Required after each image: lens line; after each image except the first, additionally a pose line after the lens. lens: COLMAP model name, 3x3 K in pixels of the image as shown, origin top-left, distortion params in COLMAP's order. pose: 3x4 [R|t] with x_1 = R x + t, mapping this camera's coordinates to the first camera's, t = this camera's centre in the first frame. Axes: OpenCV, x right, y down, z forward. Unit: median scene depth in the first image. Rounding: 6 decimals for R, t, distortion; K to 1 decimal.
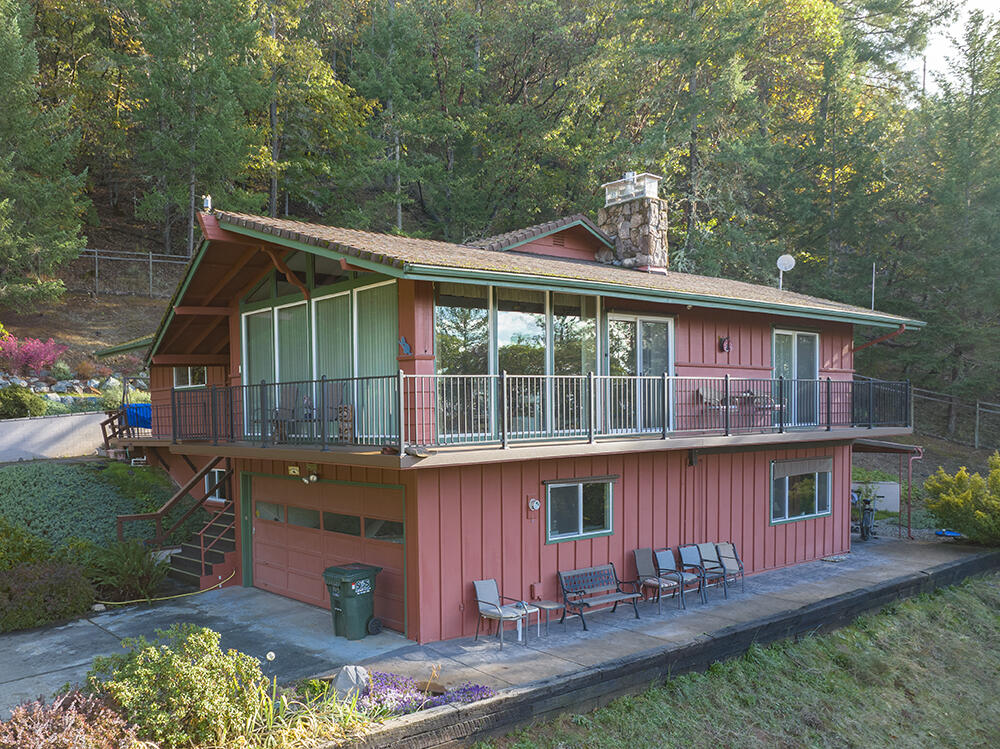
lens RADIAL K [[880.0, 0, 381.8], [0, 880.0, 463.4], [0, 0, 1]] dist [-0.054440, 0.039052]
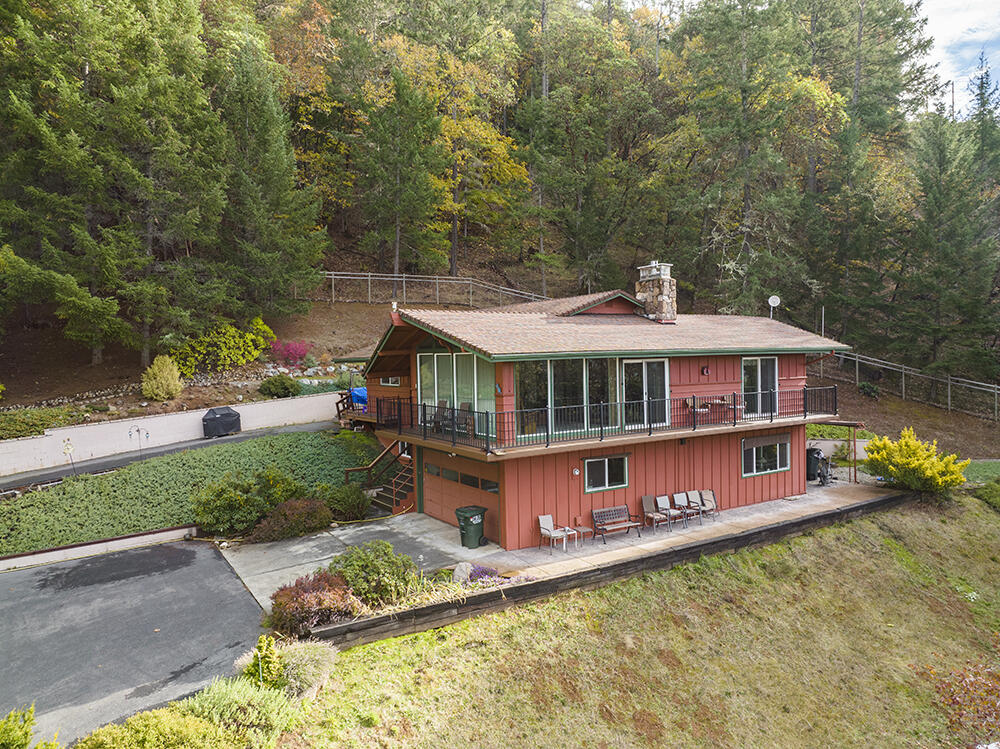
lens RADIAL K [[708.5, 0, 504.4], [0, 708.5, 367.2], [0, 0, 1]] dist [-0.049554, 0.025334]
pose [[0.997273, -0.001594, -0.073777, 0.113064], [-0.001099, 0.999335, -0.036454, -0.094321], [0.073786, 0.036435, 0.996608, -0.369218]]
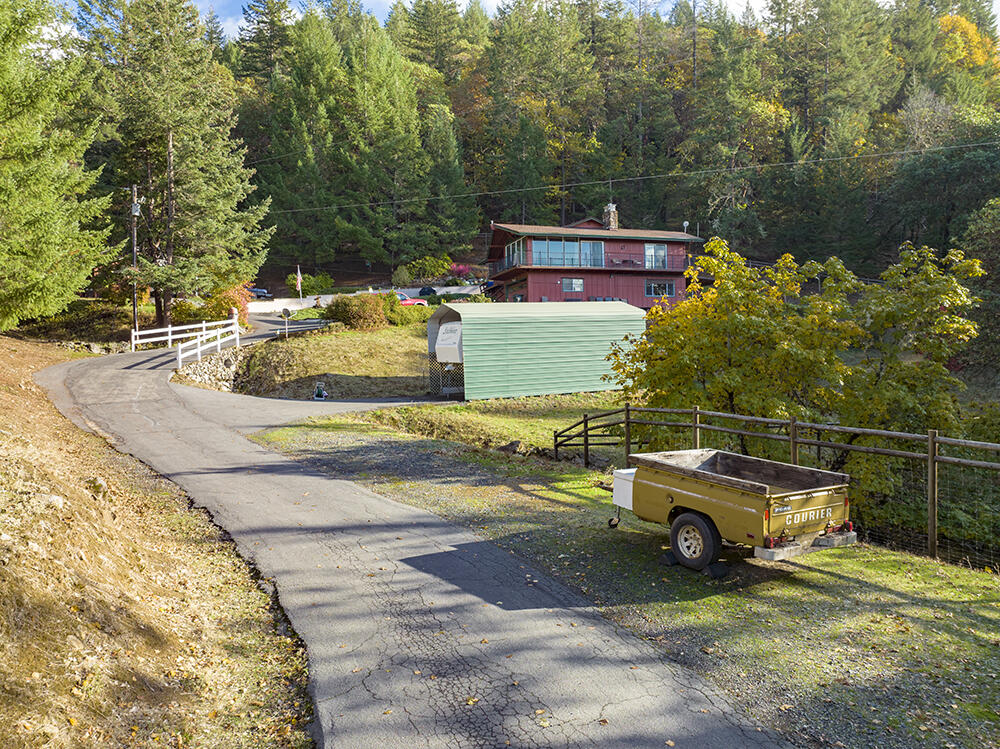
lens RADIAL K [[708.5, 0, 496.6], [0, 708.5, 379.3], [0, 0, 1]] dist [-0.049554, 0.025334]
pose [[0.942143, 0.008286, -0.335108, 0.934197], [-0.018140, 0.999490, -0.026286, 0.551998], [0.334719, 0.030844, 0.941813, -2.170367]]
